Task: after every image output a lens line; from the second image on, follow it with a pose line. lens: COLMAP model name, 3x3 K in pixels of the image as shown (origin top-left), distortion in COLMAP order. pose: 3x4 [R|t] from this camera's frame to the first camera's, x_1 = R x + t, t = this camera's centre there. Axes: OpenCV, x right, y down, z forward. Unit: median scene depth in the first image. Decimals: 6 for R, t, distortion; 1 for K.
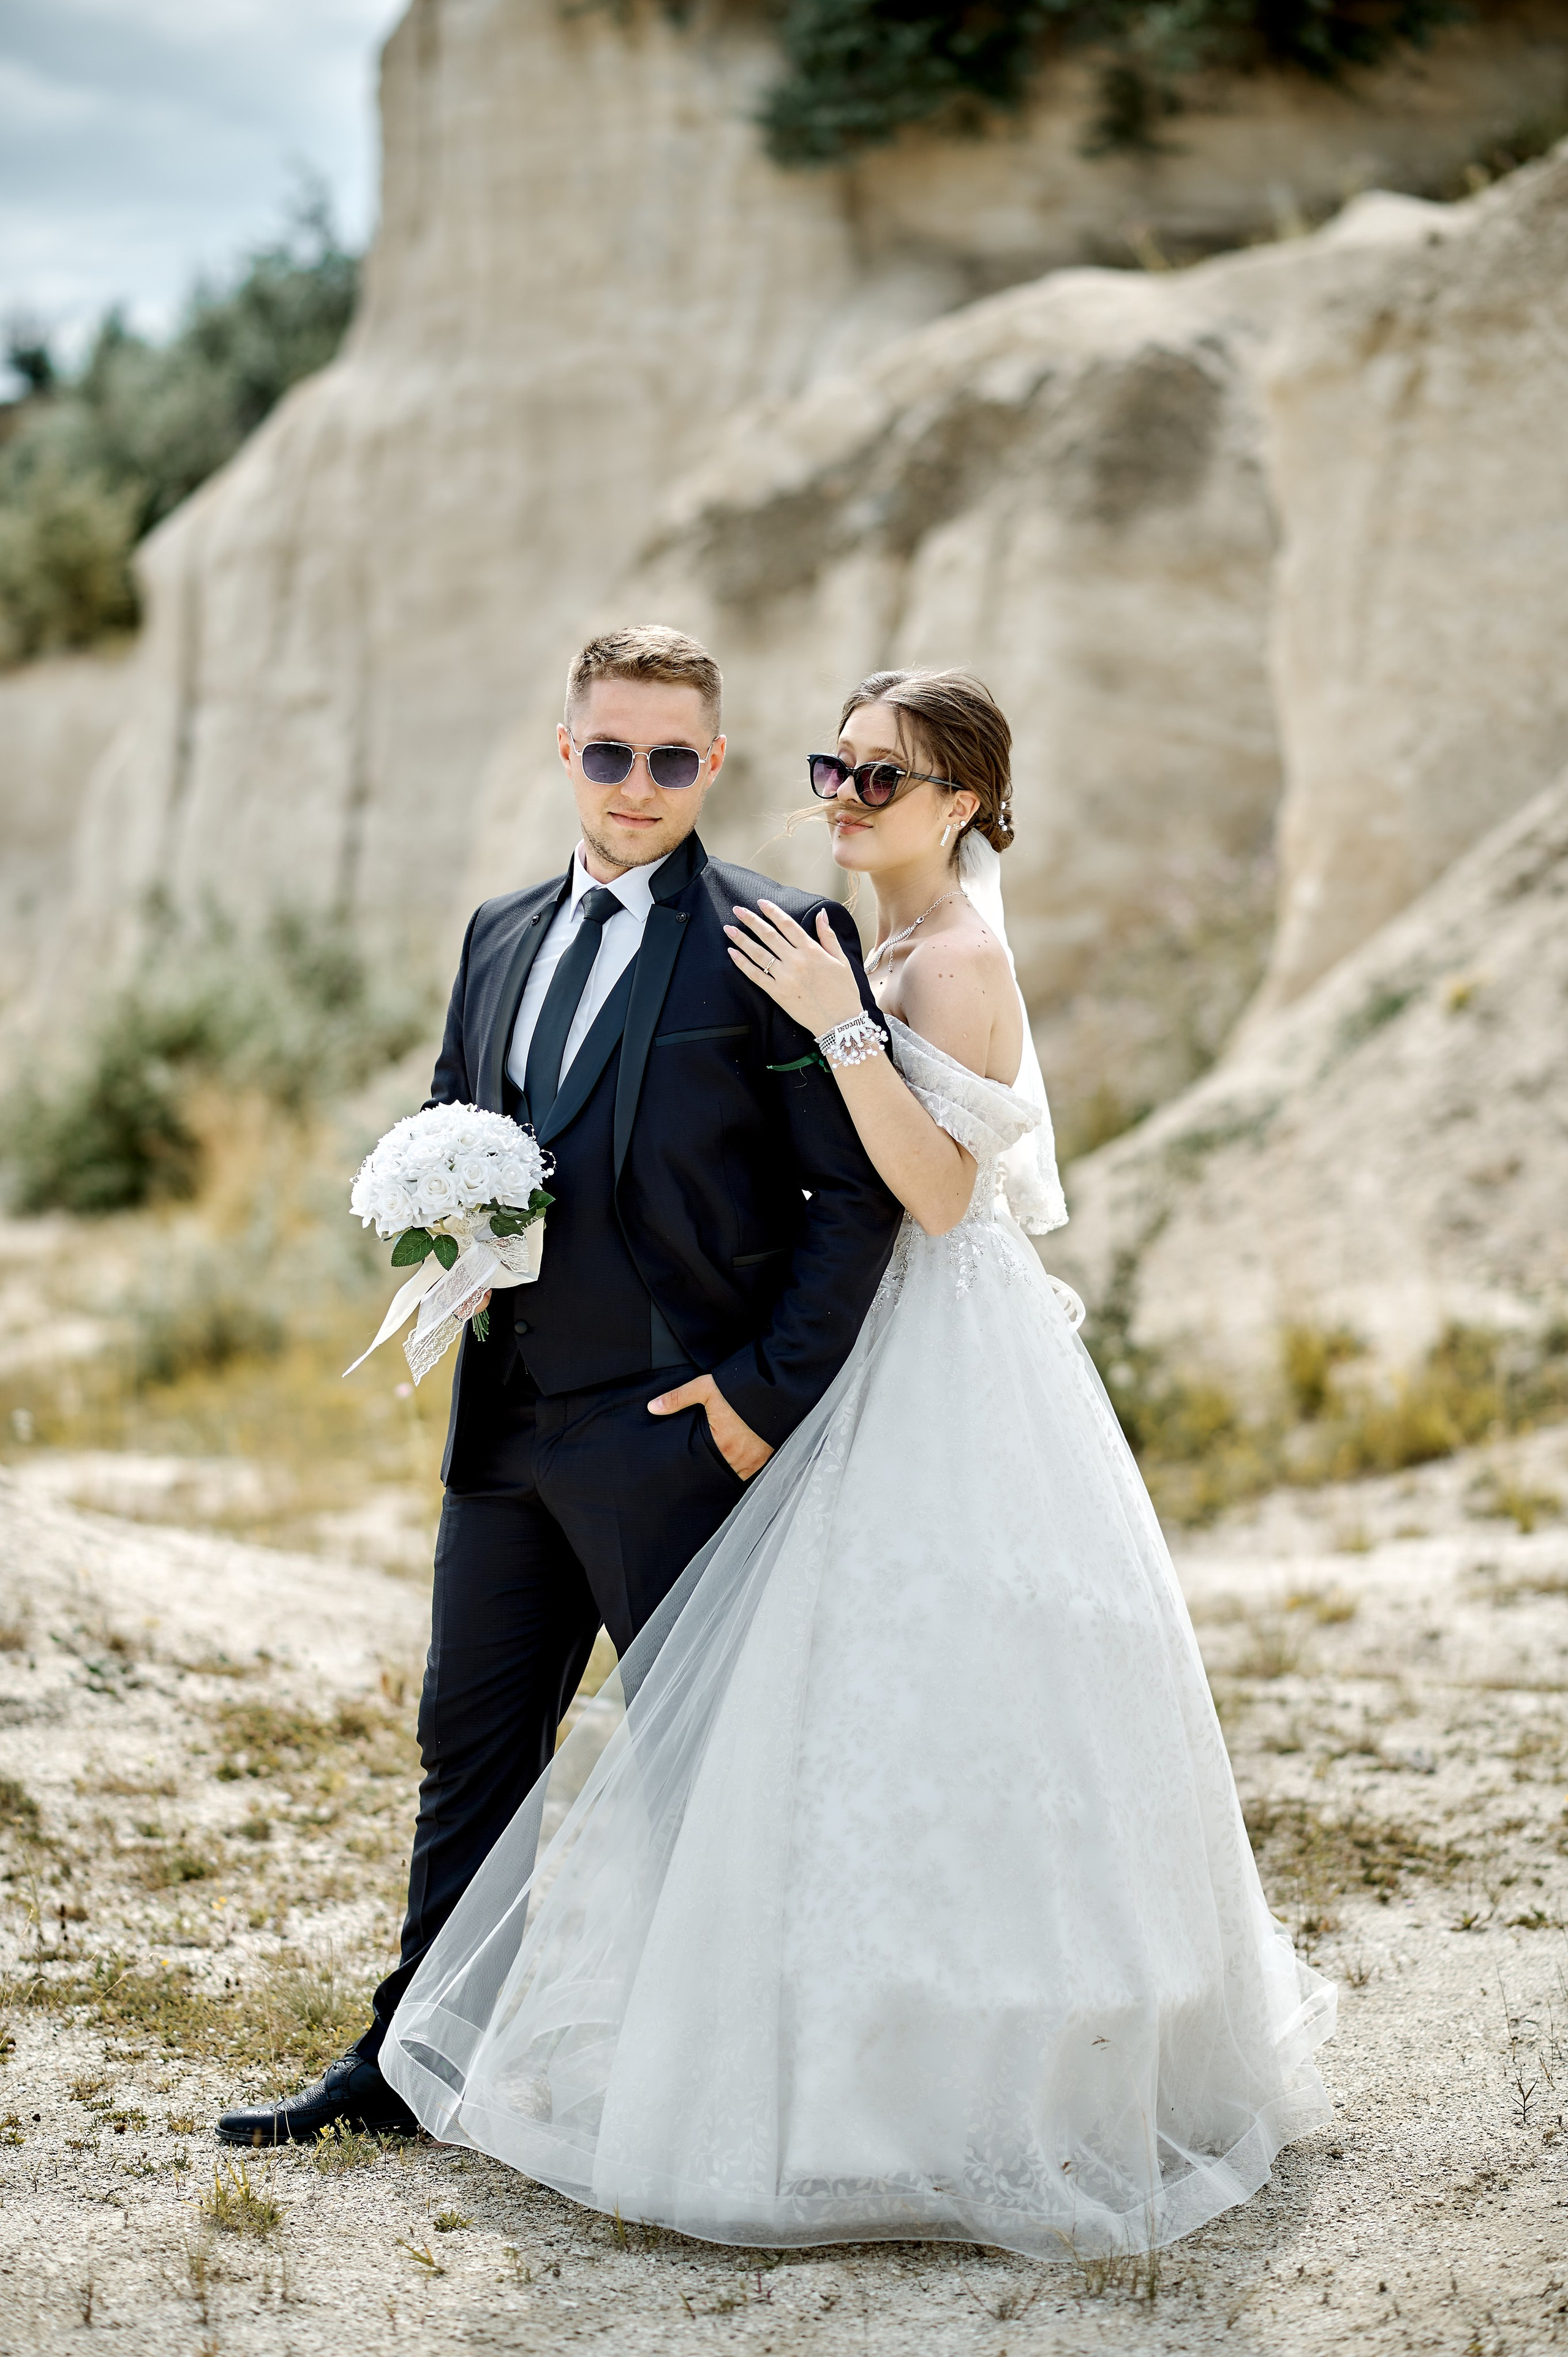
lens RADIAL K [[5727.4, 0, 789.2], [0, 5727.4, 1185.8], [0, 0, 1]] dist [0.005391, 0.810837]
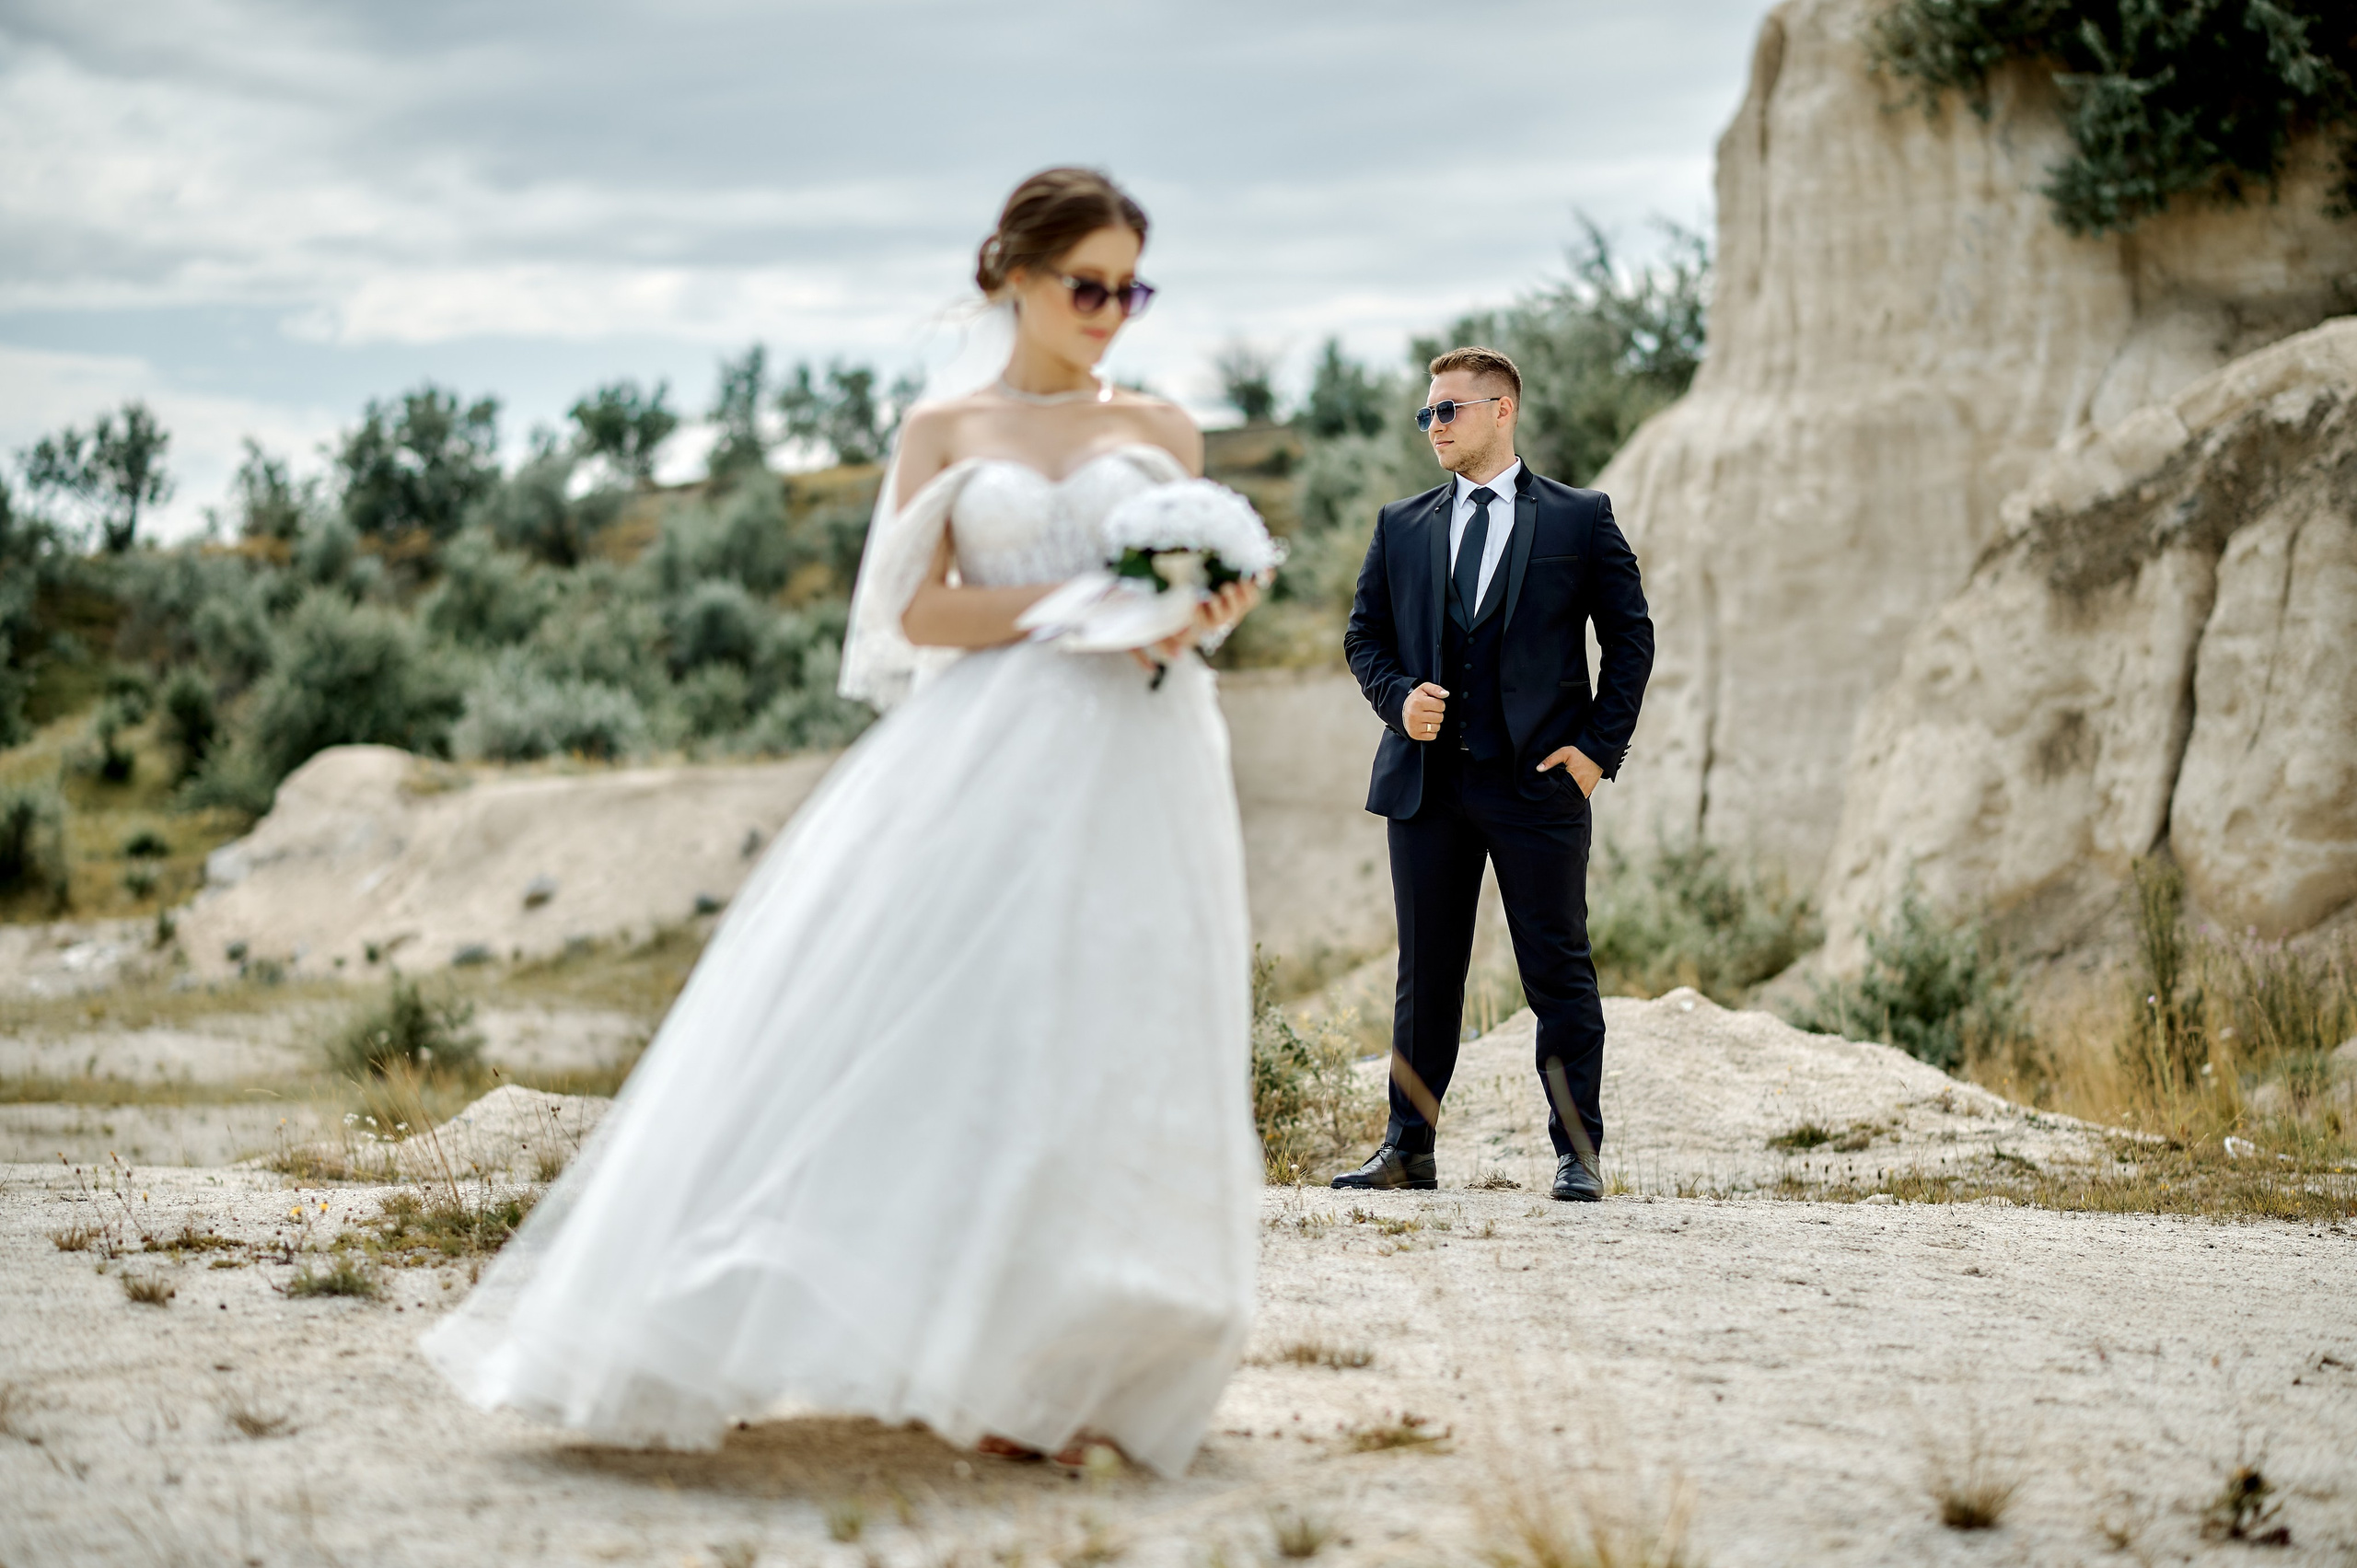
lens RADIAL K [[5694.9, 0, 1112.9], [0, 5694.9, 788.8], [0, 0, 1]] dist [-0.008557, 0.853451]
pose [[0.990086, -0.007953, -0.140234, -0.044714], [-0.002058, 0.997467, -0.071102, 0.031482], [0.140444, 0.070686, 0.987562, -0.260581]]
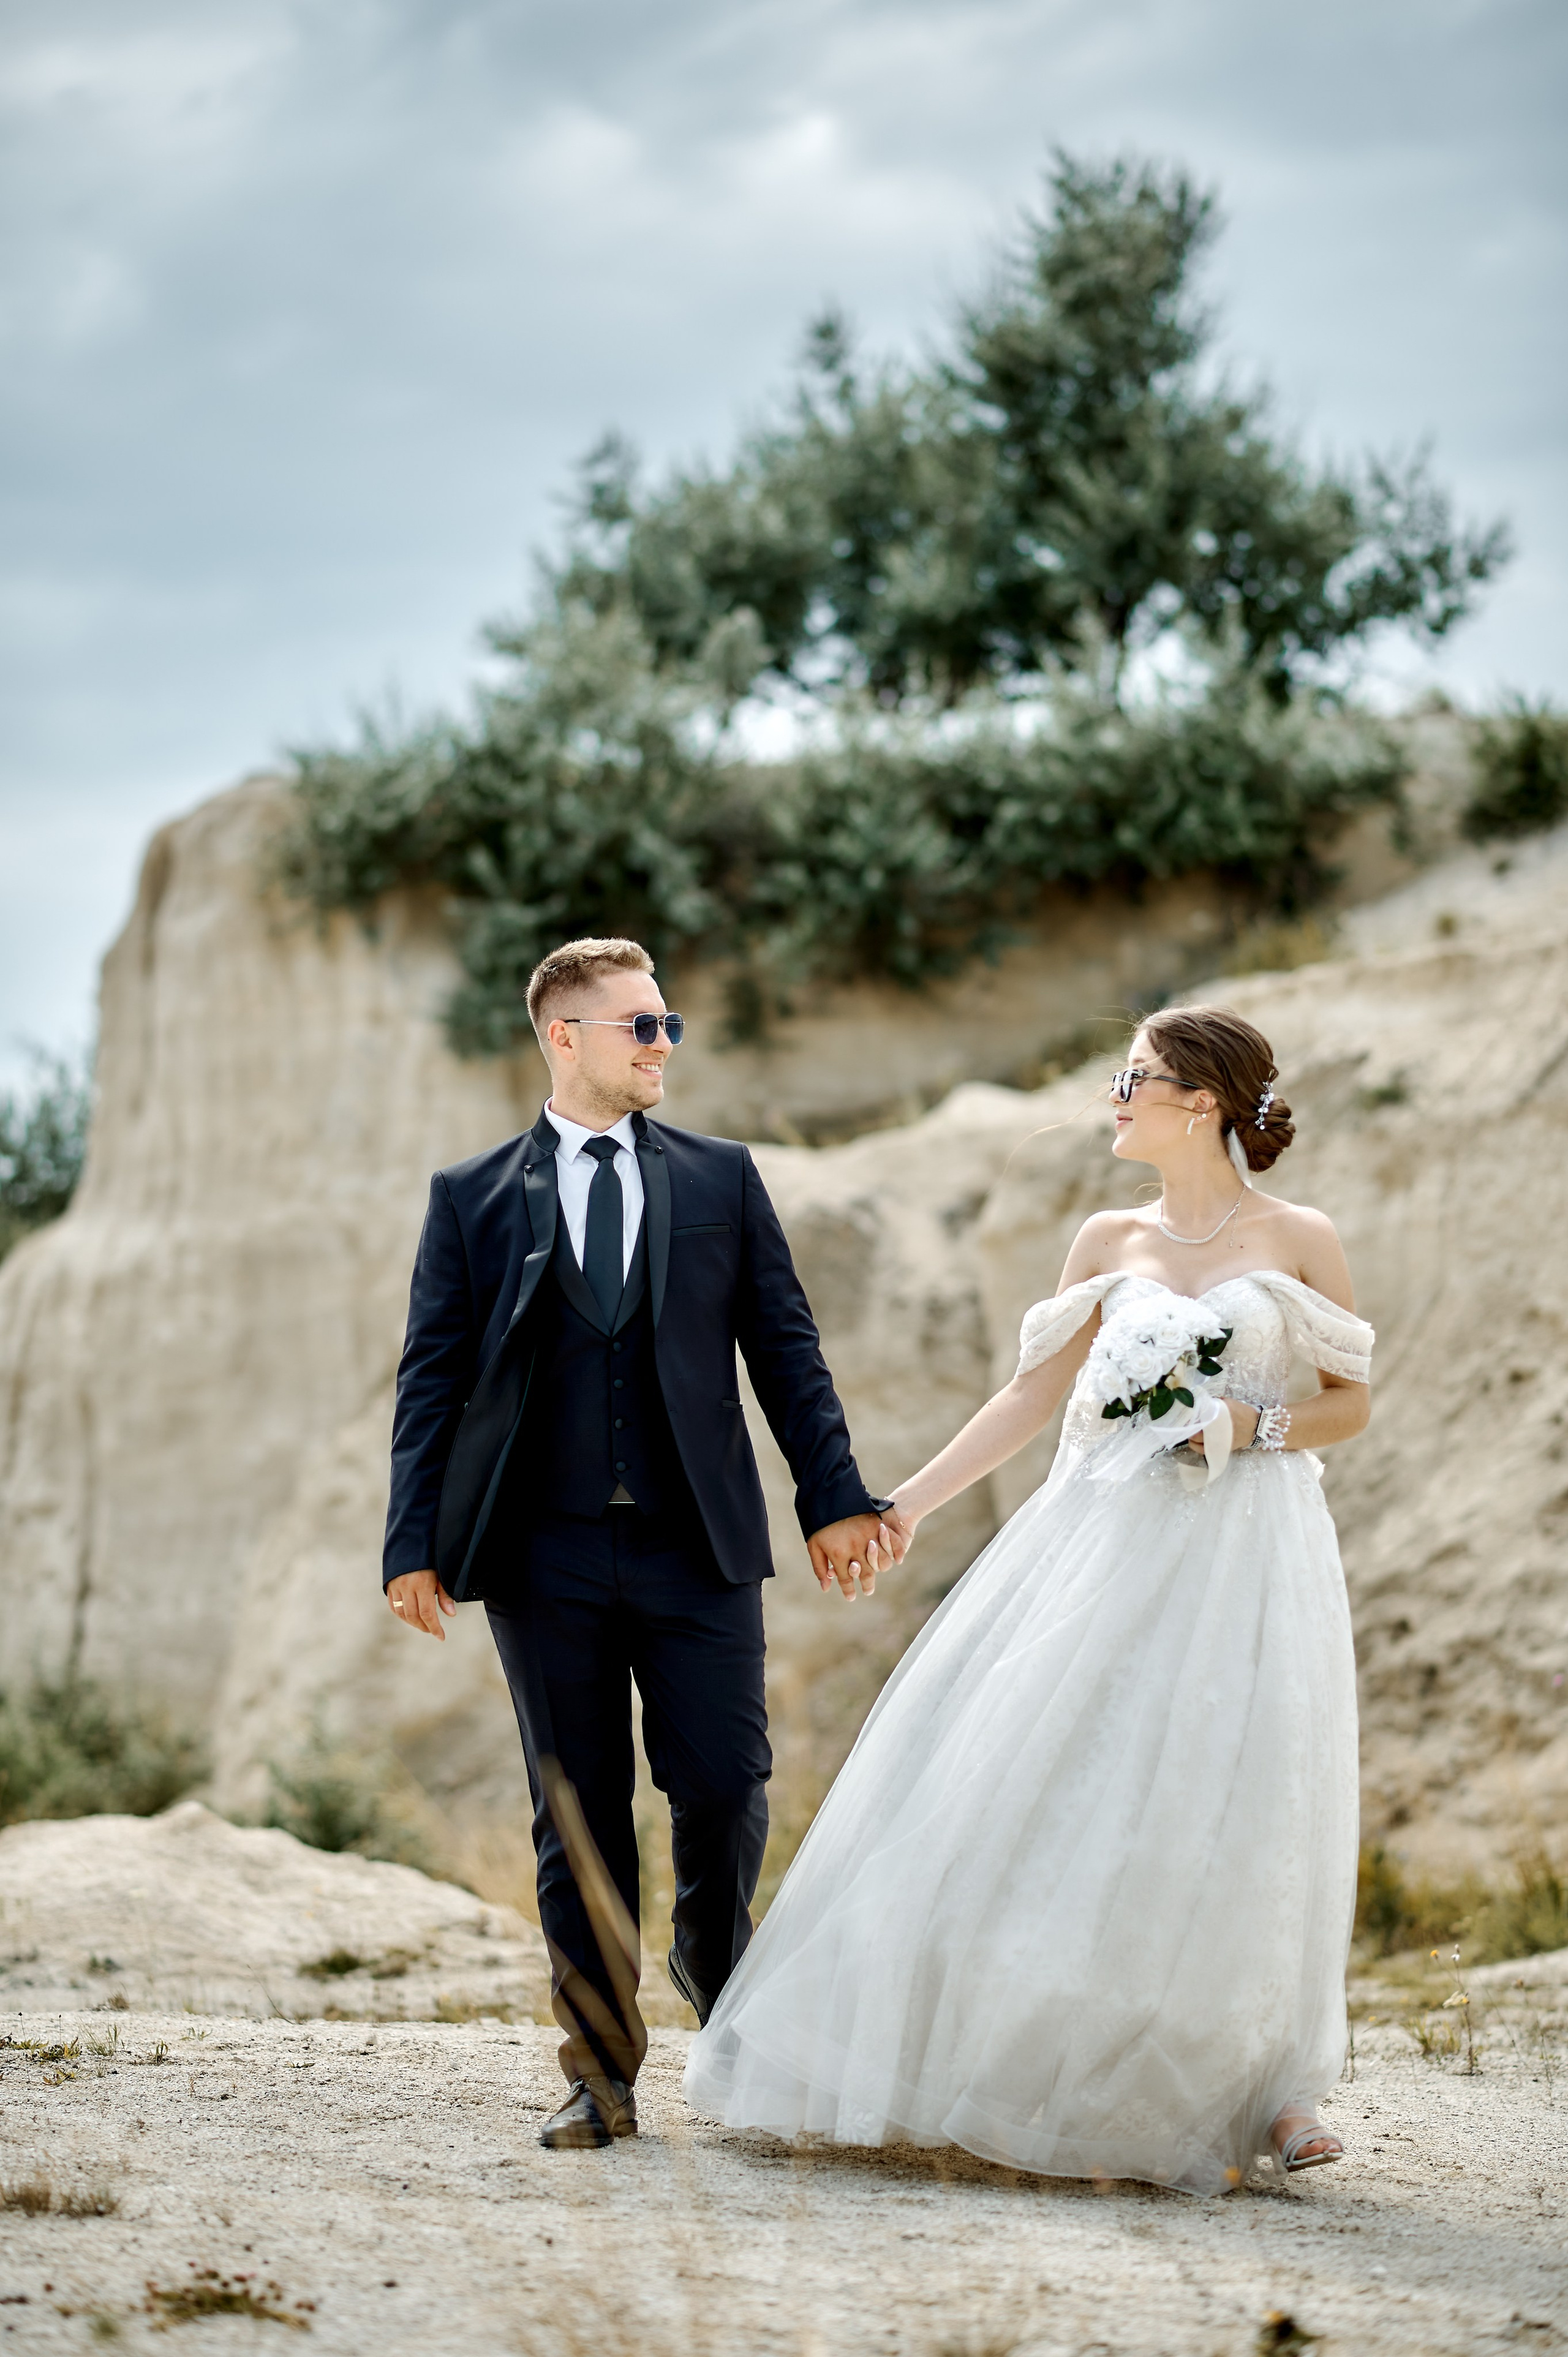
lens RADIAL K [[5702.2, 0, 793.7], [0, 5702.2, 1184.7], [0, 0, 1]] dist [0.047359, 0.297033]
pose [[0.995126, 0.004201, 0.098522, -0.065329], [0.010552, 0.988820, -0.148743, 0.033214], [-0.098045, 0.149058, 0.983956, -0.221524]]
